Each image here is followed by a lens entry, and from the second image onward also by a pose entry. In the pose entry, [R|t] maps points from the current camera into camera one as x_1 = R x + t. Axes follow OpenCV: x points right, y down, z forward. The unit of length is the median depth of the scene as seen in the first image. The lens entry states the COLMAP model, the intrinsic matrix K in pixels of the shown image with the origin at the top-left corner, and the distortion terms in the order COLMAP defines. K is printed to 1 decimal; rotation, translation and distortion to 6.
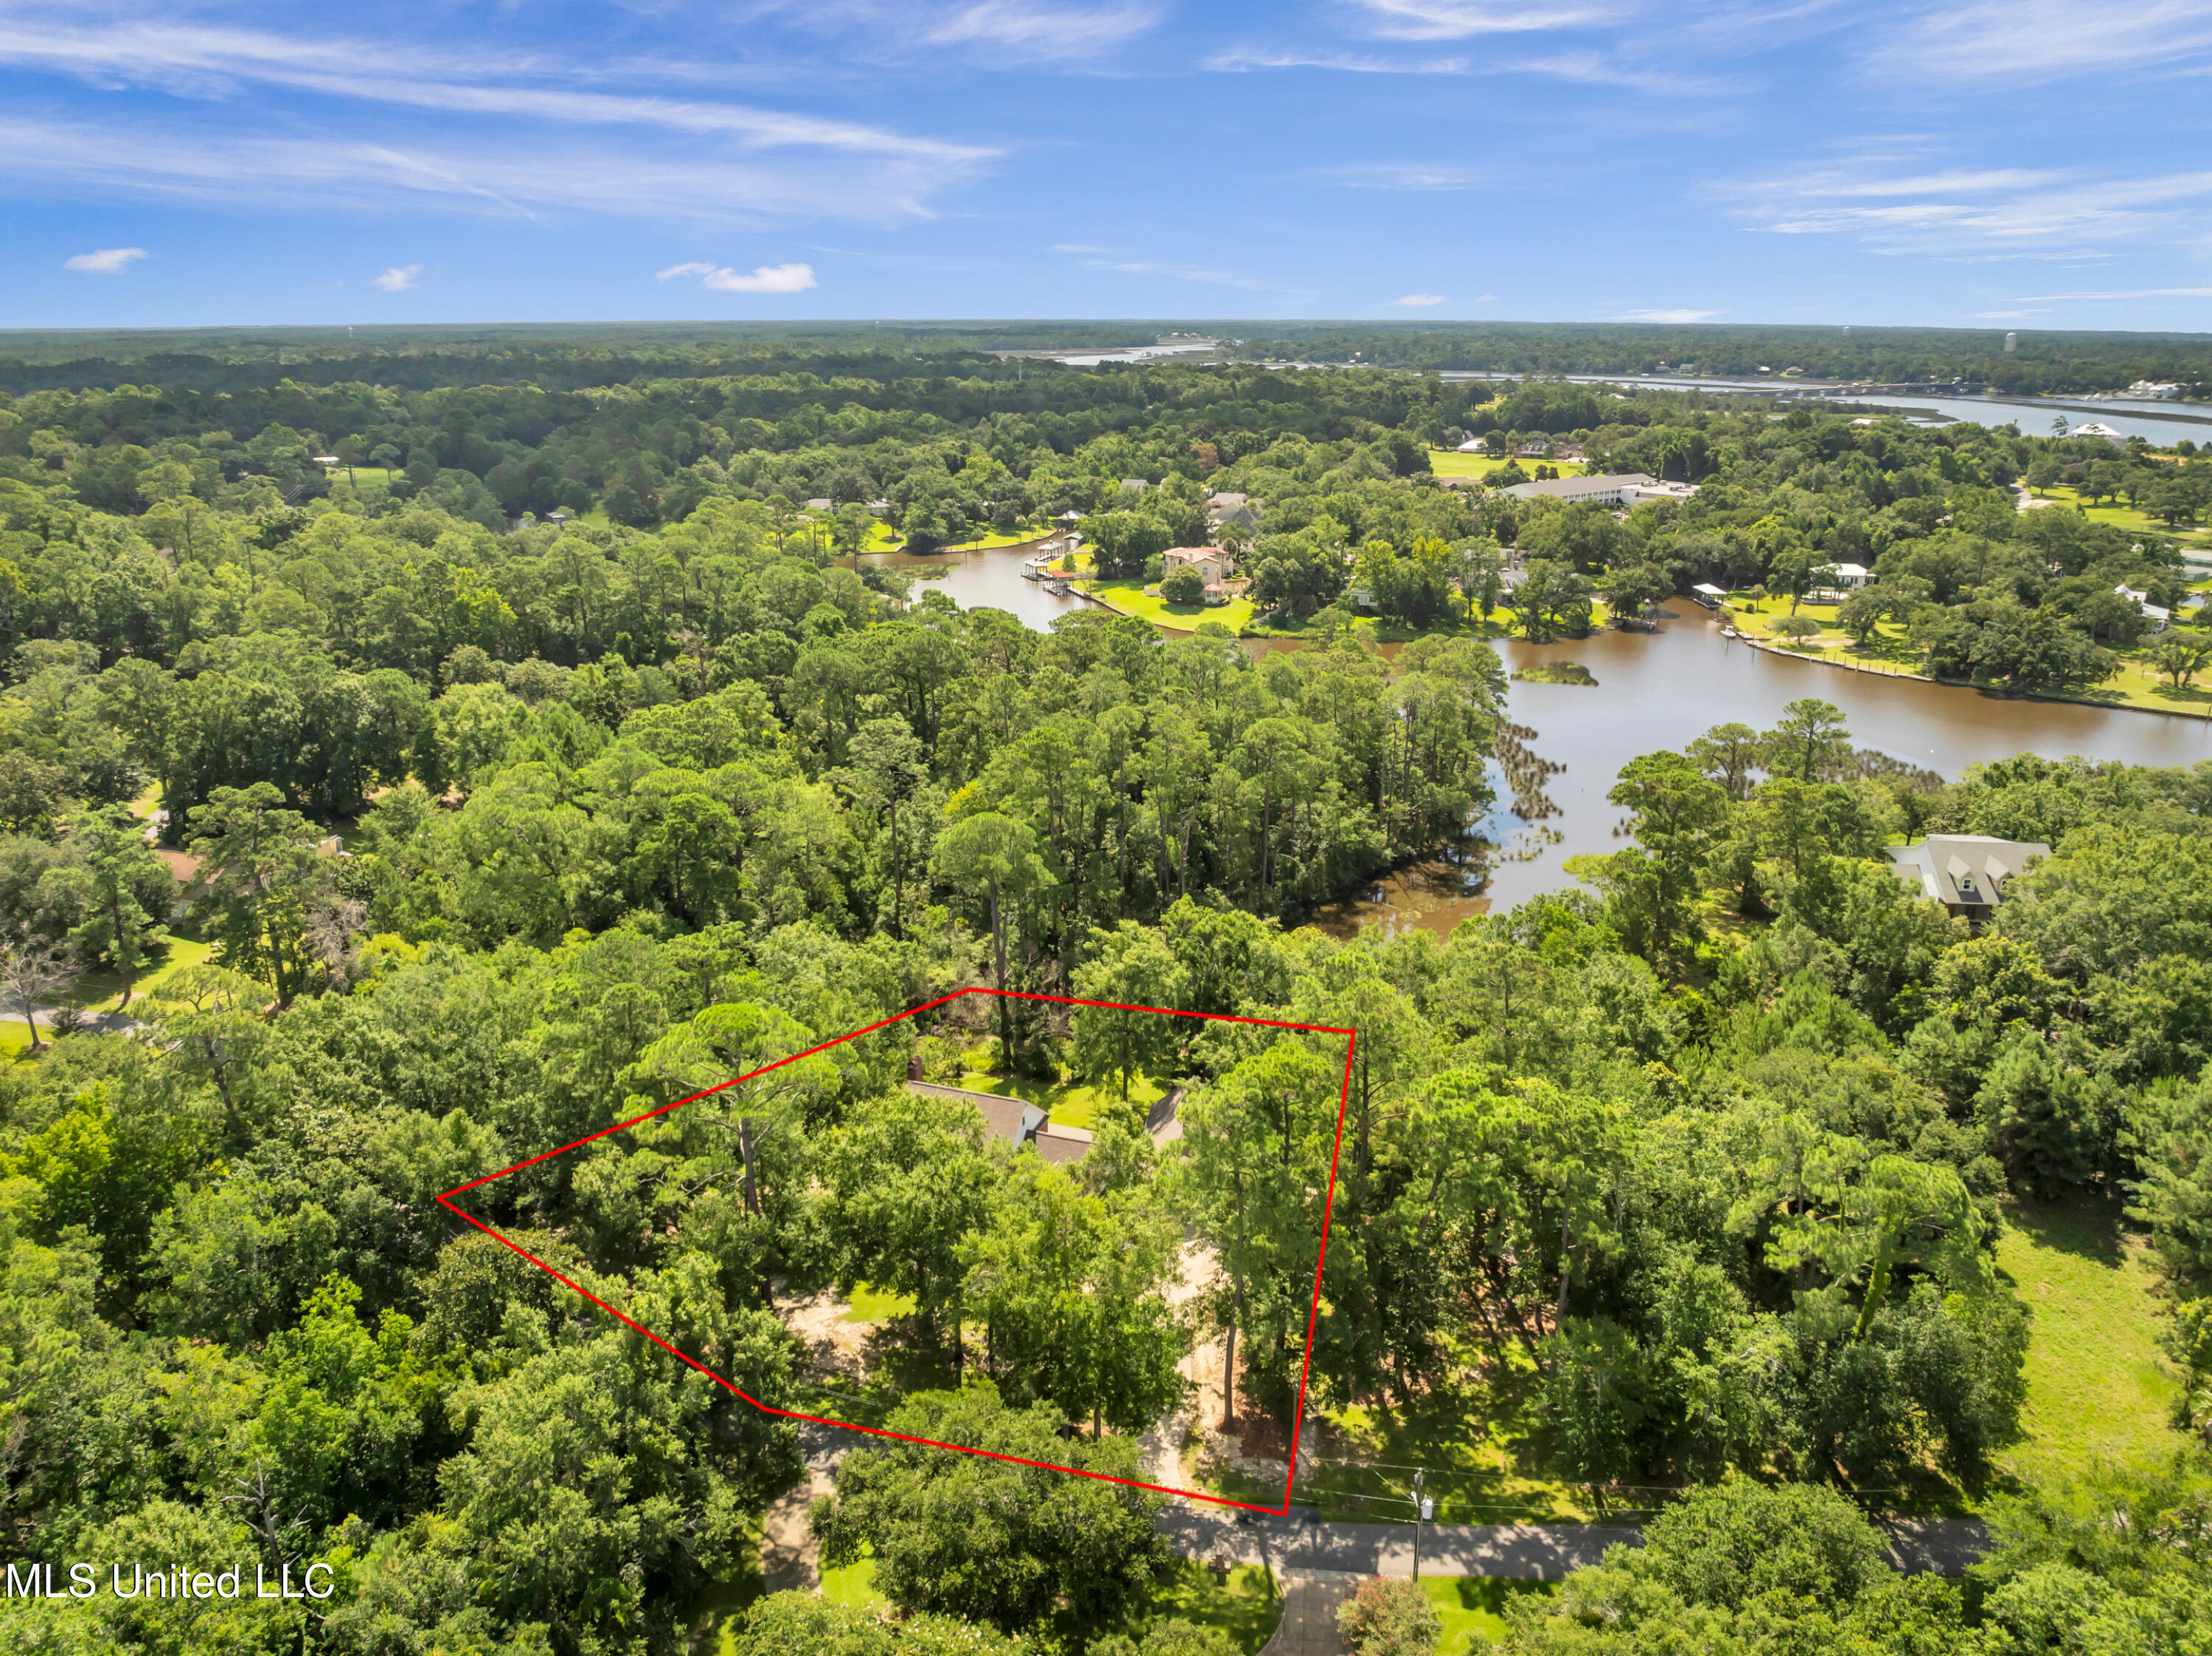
lens RADIAL K [[1647.4, 0, 1106.0], [0, 1647.4, 828.0], [0, 0, 1]] dist [-0.042172, 0.011171]
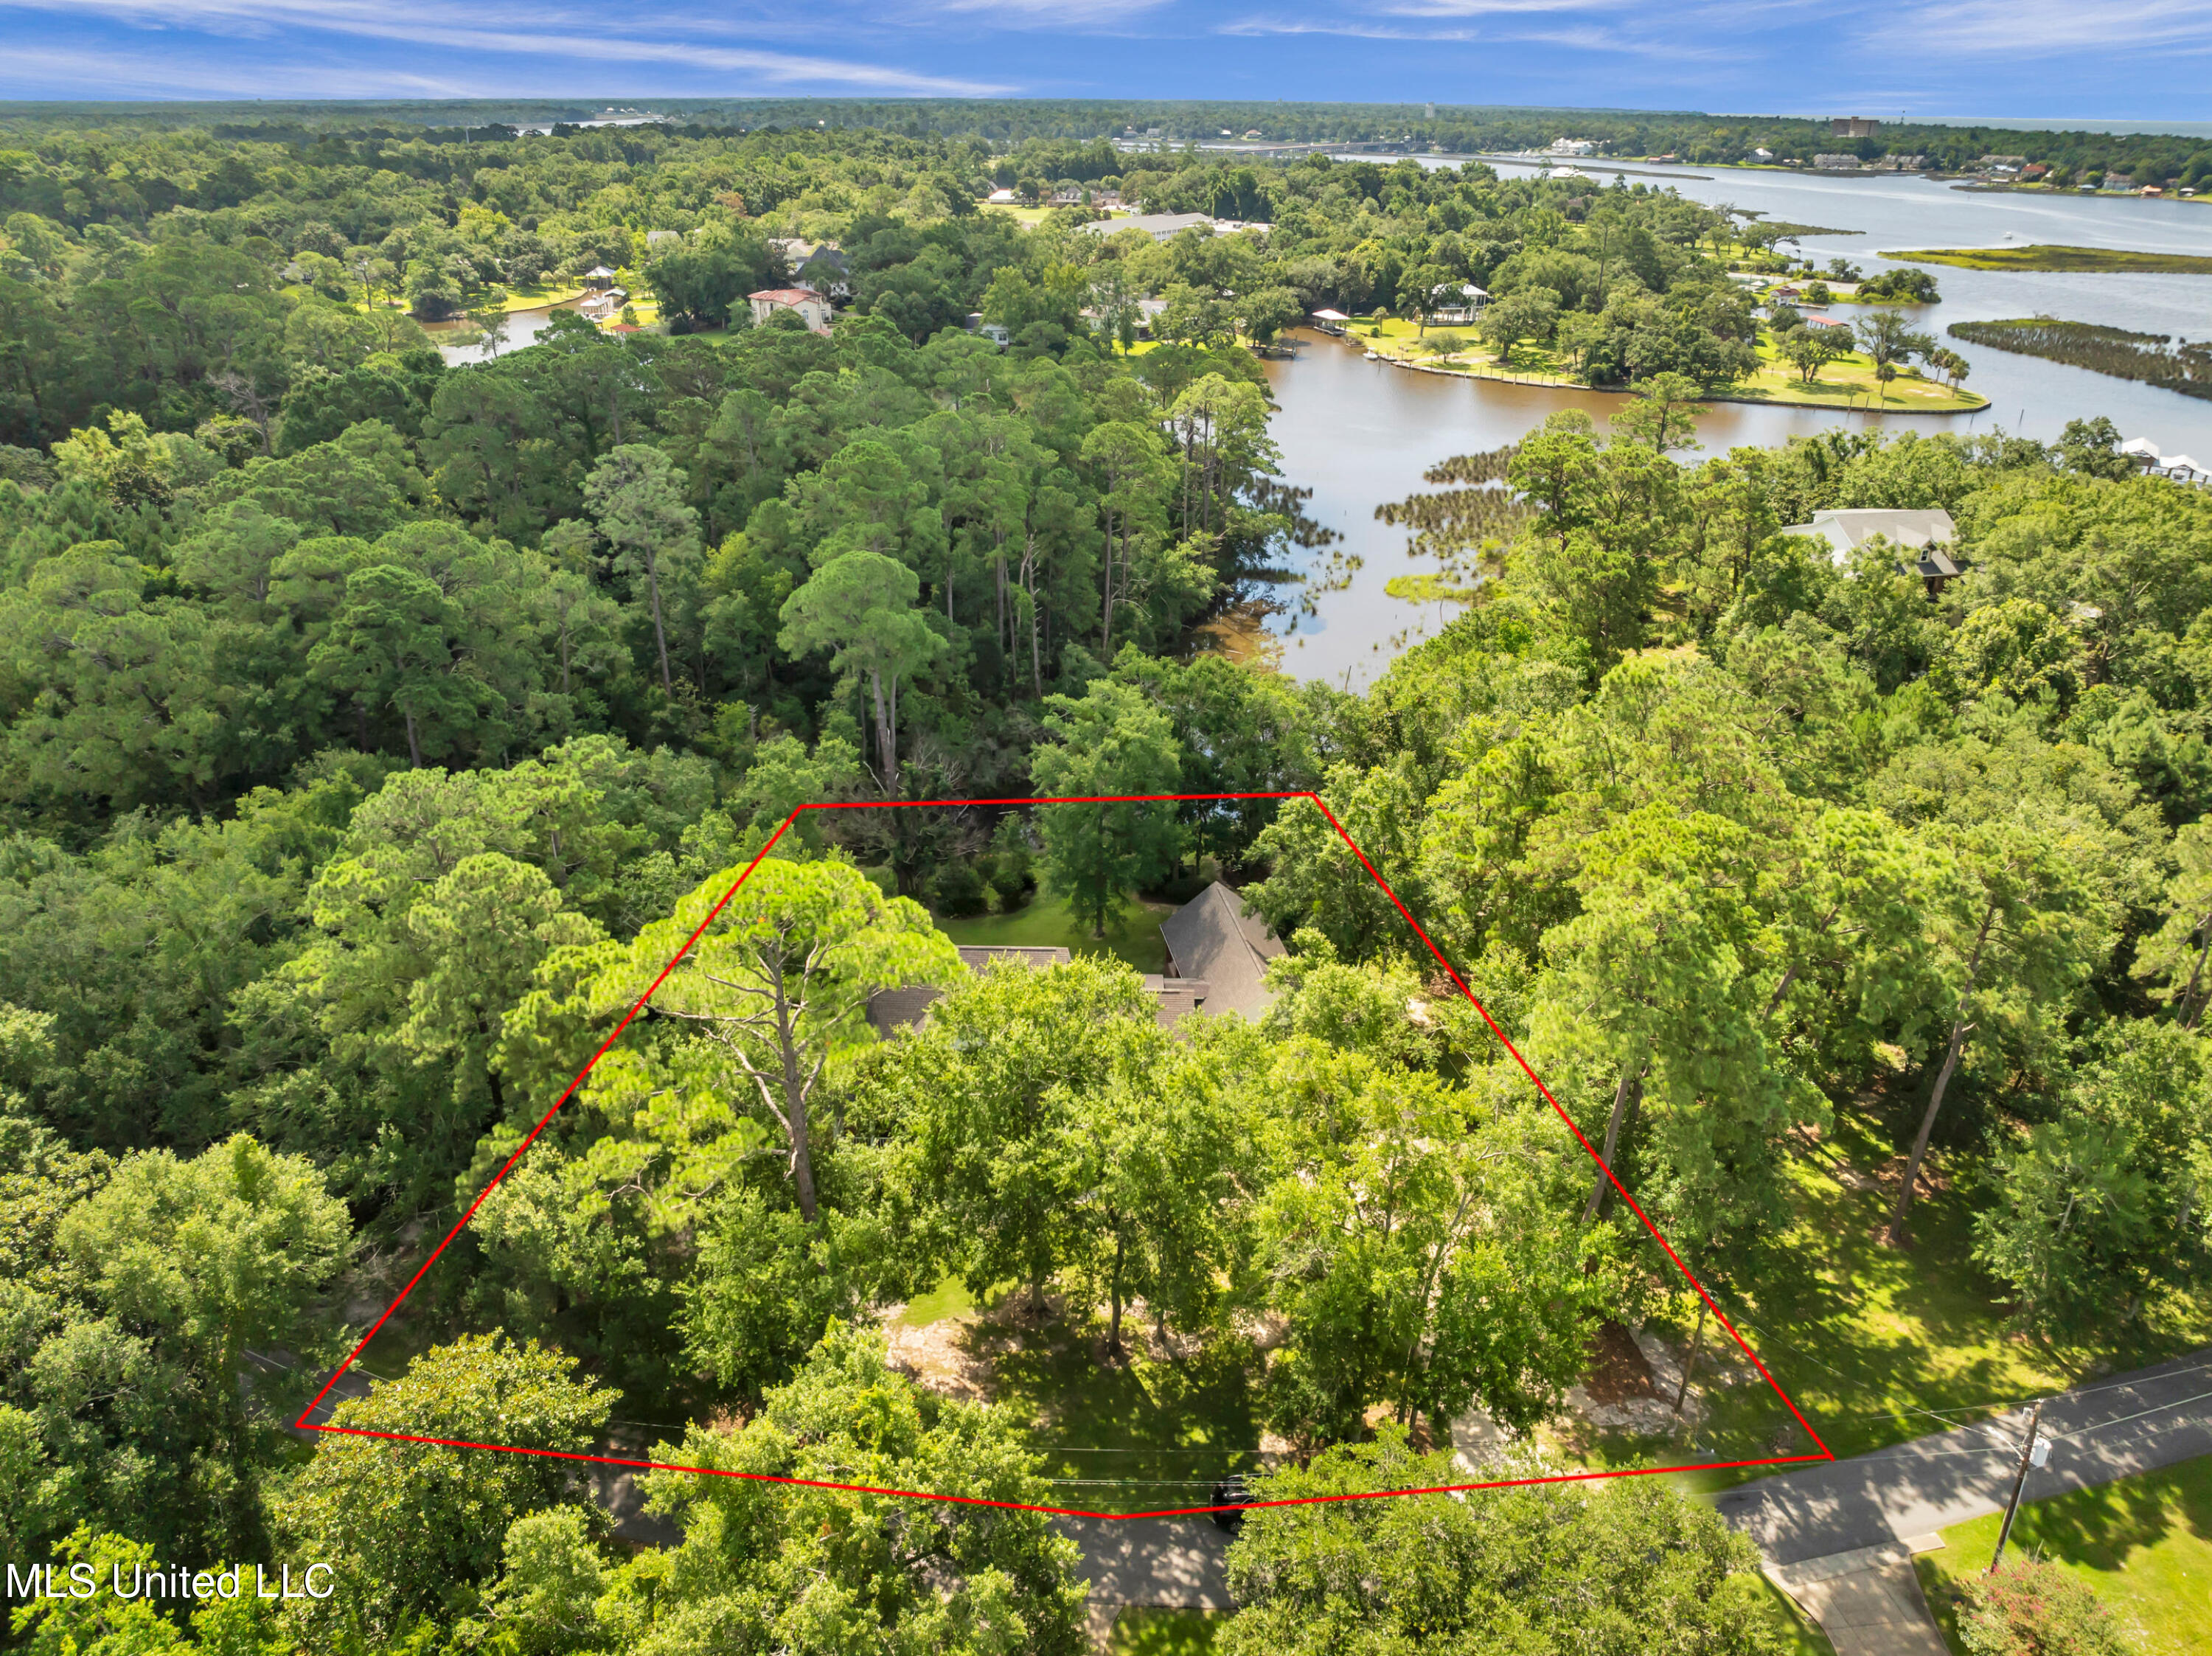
lens RADIAL K [[1589.6, 0, 1106.0], [0, 1589.6, 828.0], [0, 0, 1]] dist [-0.045051, 0.025419]
pose [[0.944056, -0.131158, 0.302583, -0.089553], [0.091609, 0.985698, 0.141444, 0.009540], [-0.316807, -0.105812, 0.942569, 0.147185]]
